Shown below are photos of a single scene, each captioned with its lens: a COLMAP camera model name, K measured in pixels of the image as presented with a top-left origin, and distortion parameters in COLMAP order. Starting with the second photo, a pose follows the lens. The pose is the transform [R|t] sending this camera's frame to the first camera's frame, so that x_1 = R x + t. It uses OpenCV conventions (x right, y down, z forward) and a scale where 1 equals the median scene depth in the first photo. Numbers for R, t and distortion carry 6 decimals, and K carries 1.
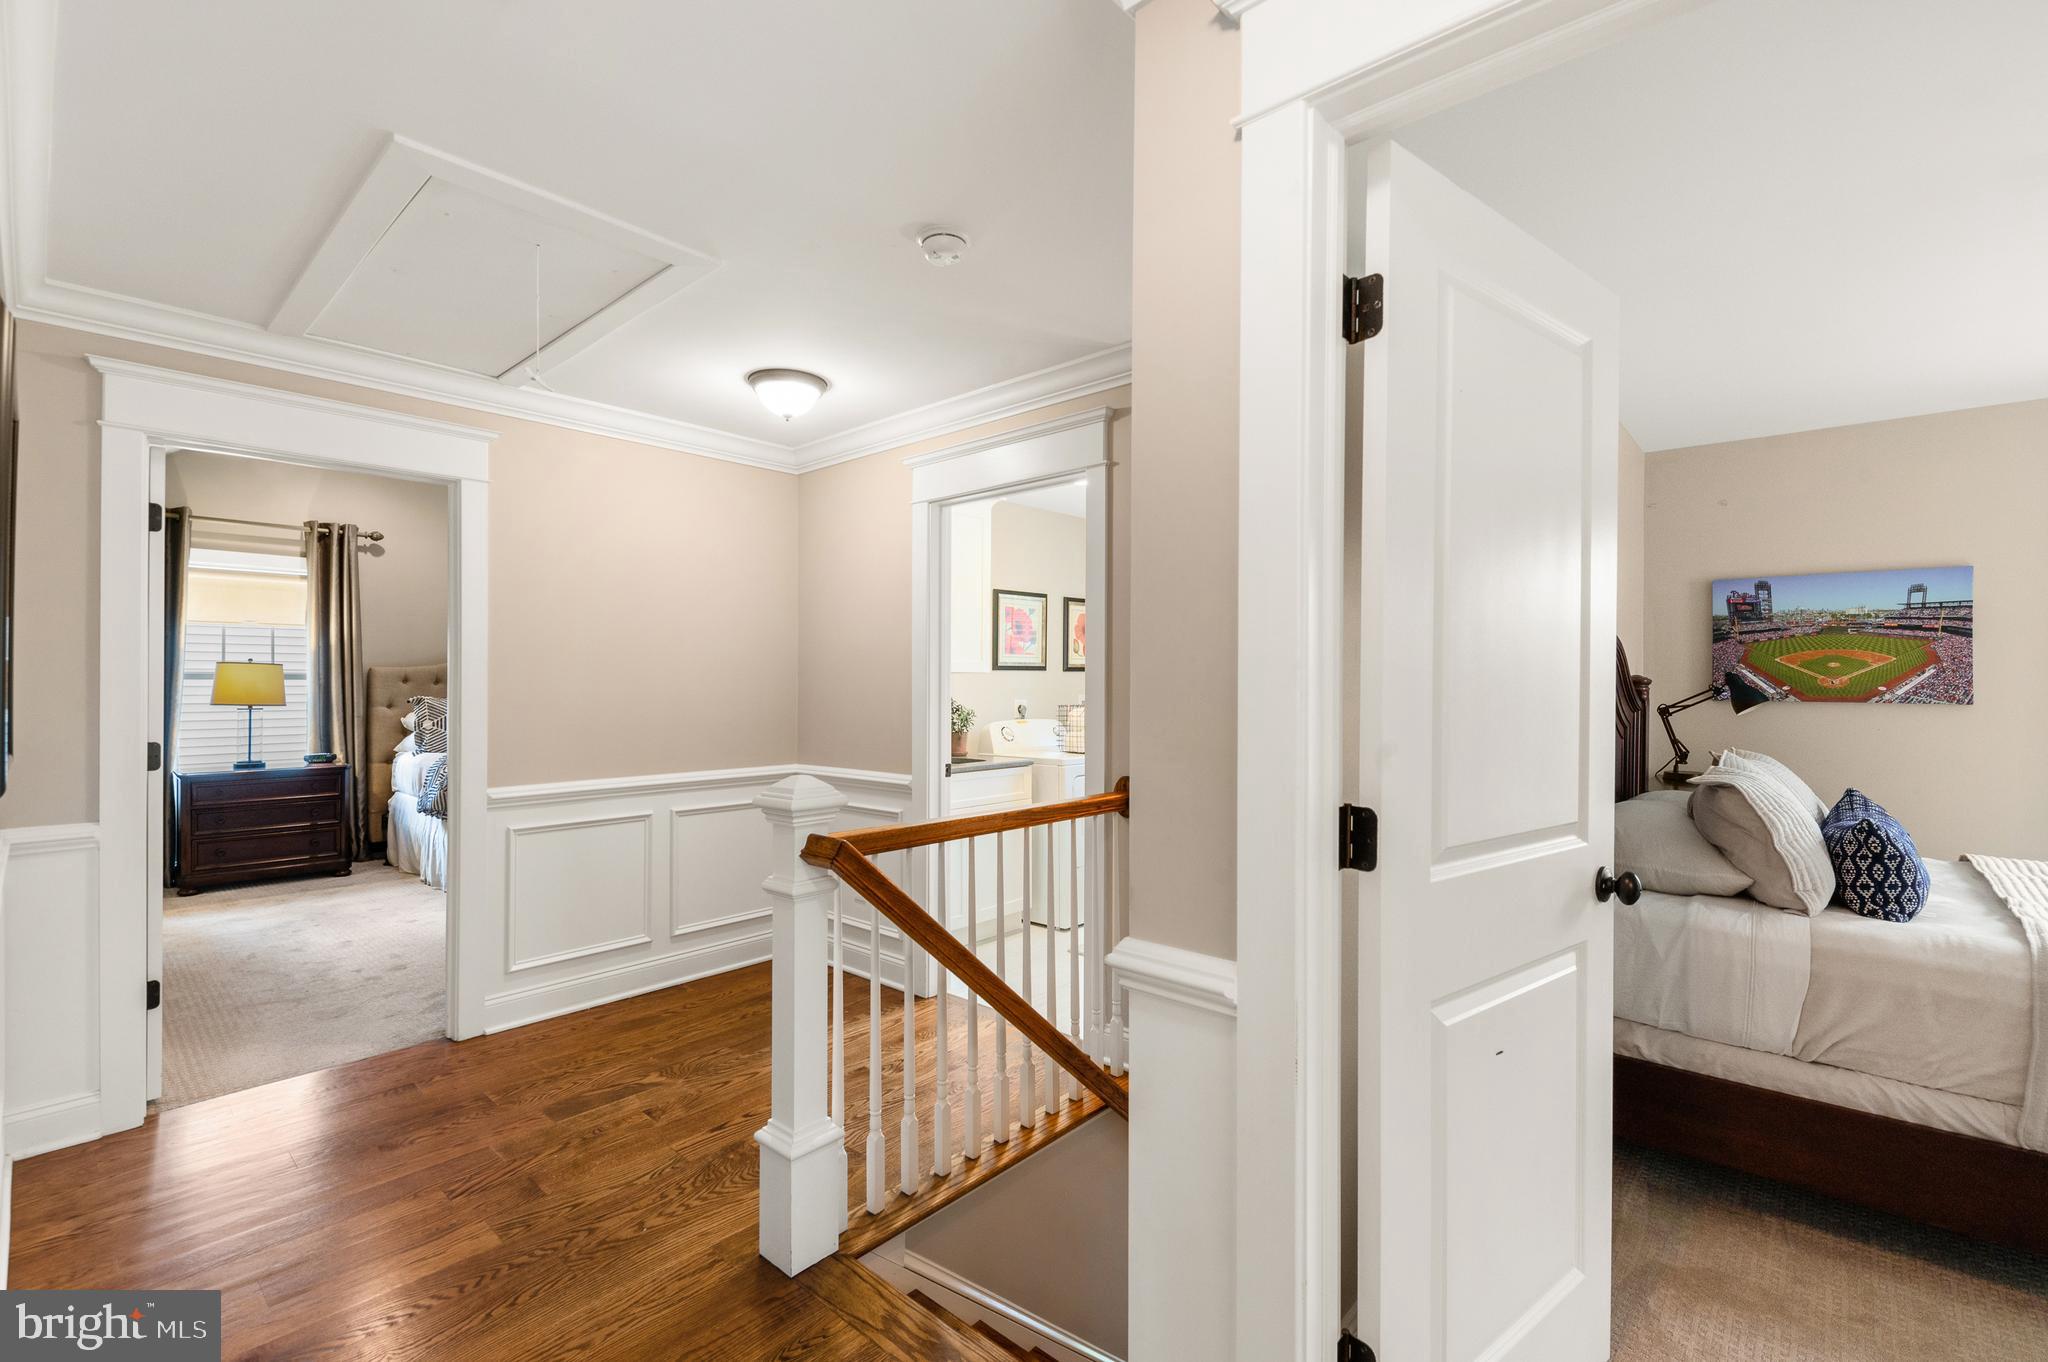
lens RADIAL K [[894.1, 0, 1022.4], [0, 894.1, 678.1], [0, 0, 1]] dist [0.011491, -0.005869]
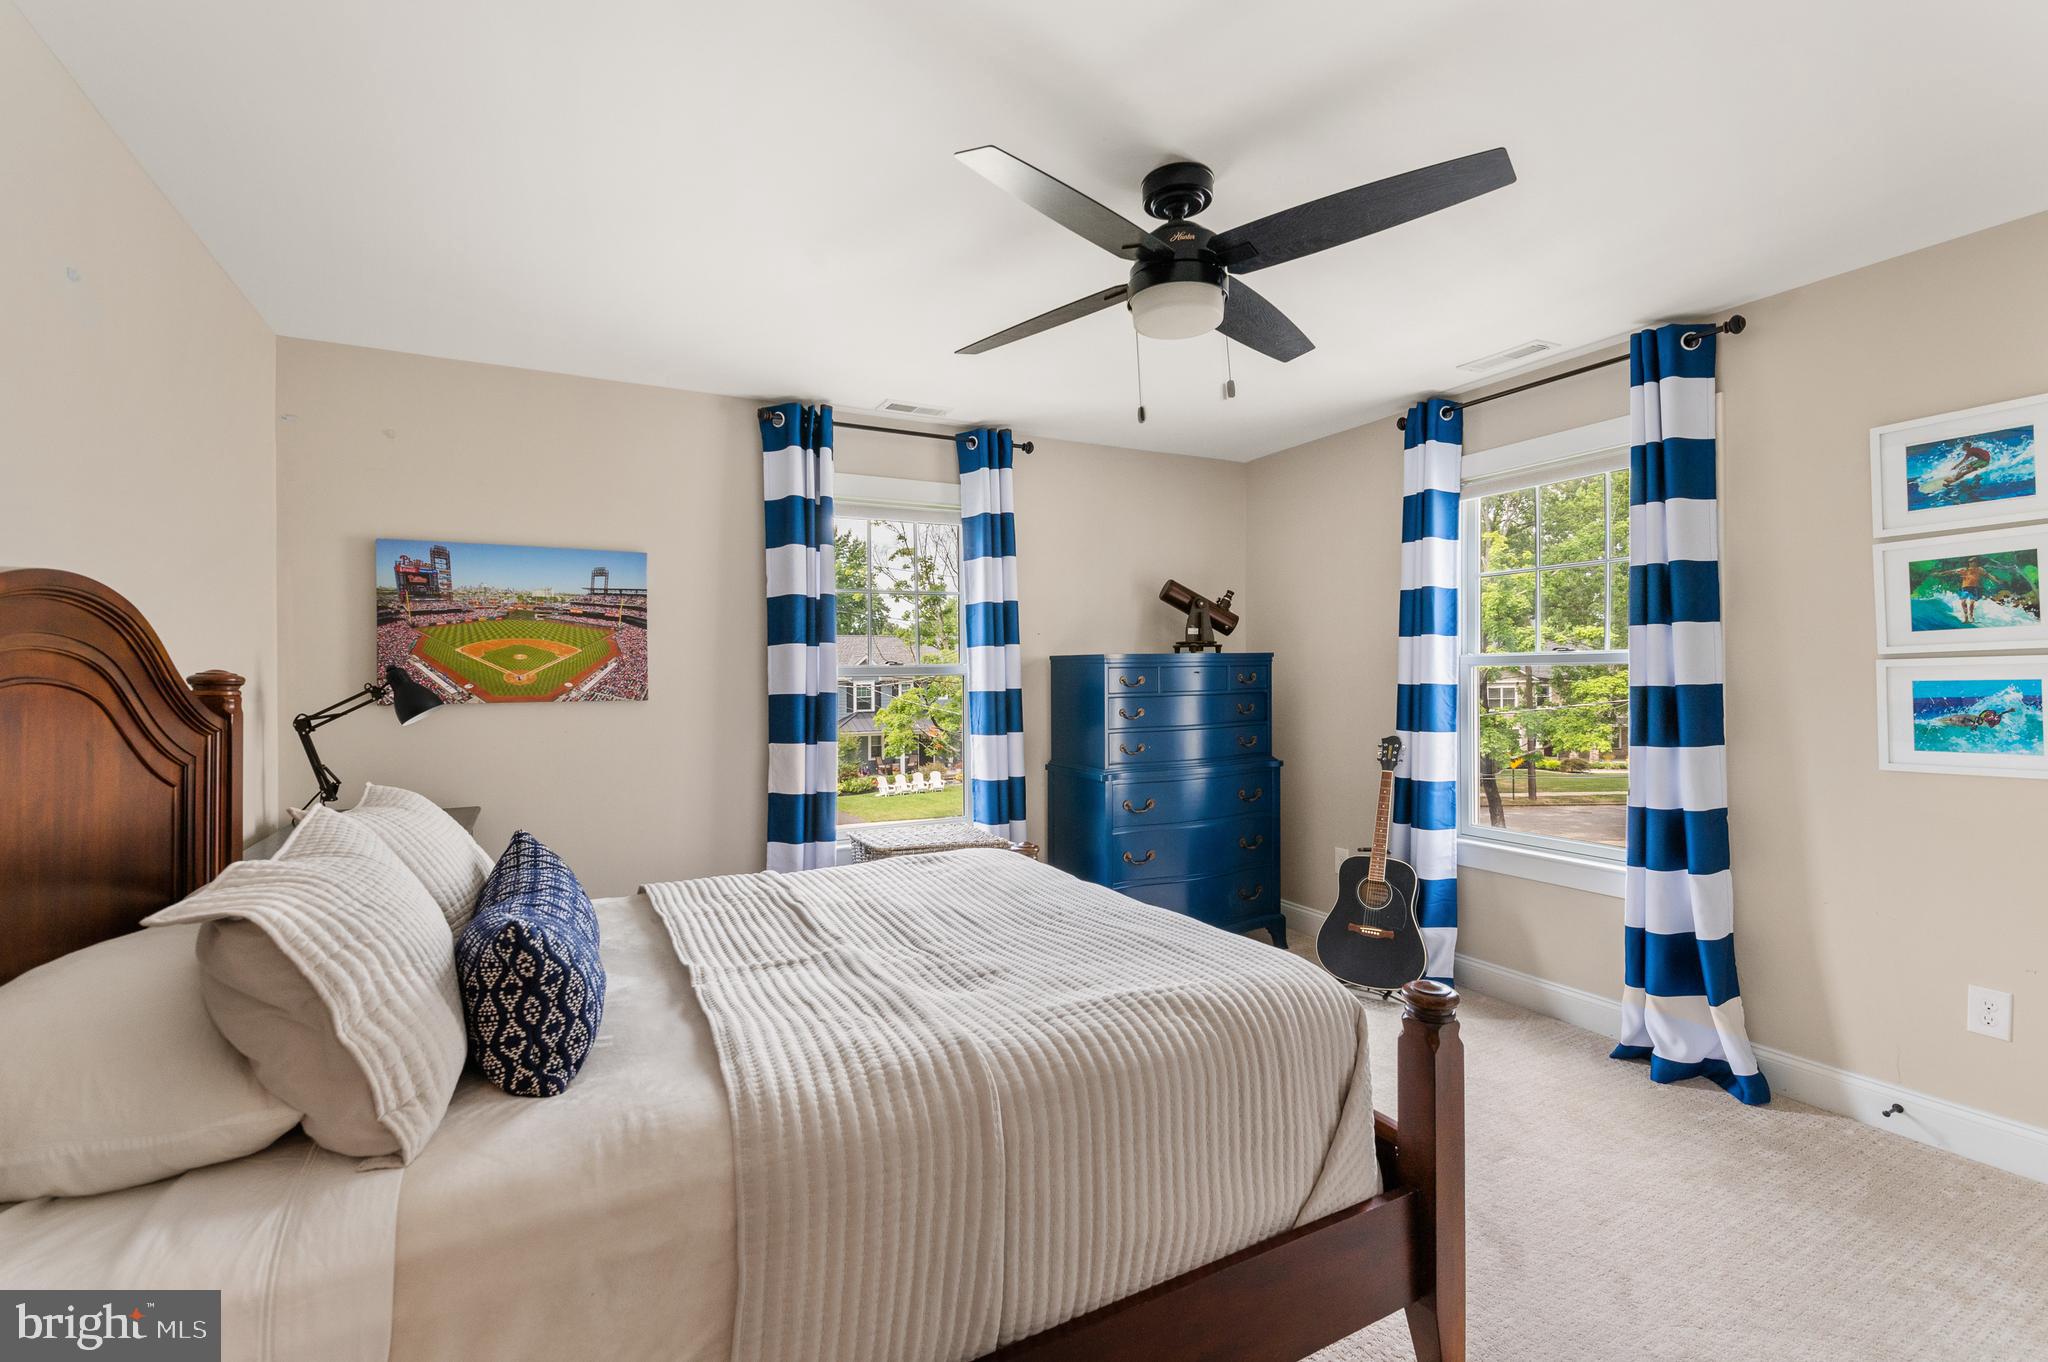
lens RADIAL K [[894.1, 0, 1030.5], [0, 894.1, 665.0], [0, 0, 1]] dist [0.011491, -0.005869]
pose [[0.342653, 0.002269, 0.939459, 0.341228], [0.010149, 0.999930, -0.006116, 0.002649], [-0.939407, 0.011630, 0.342606, 0.328746]]
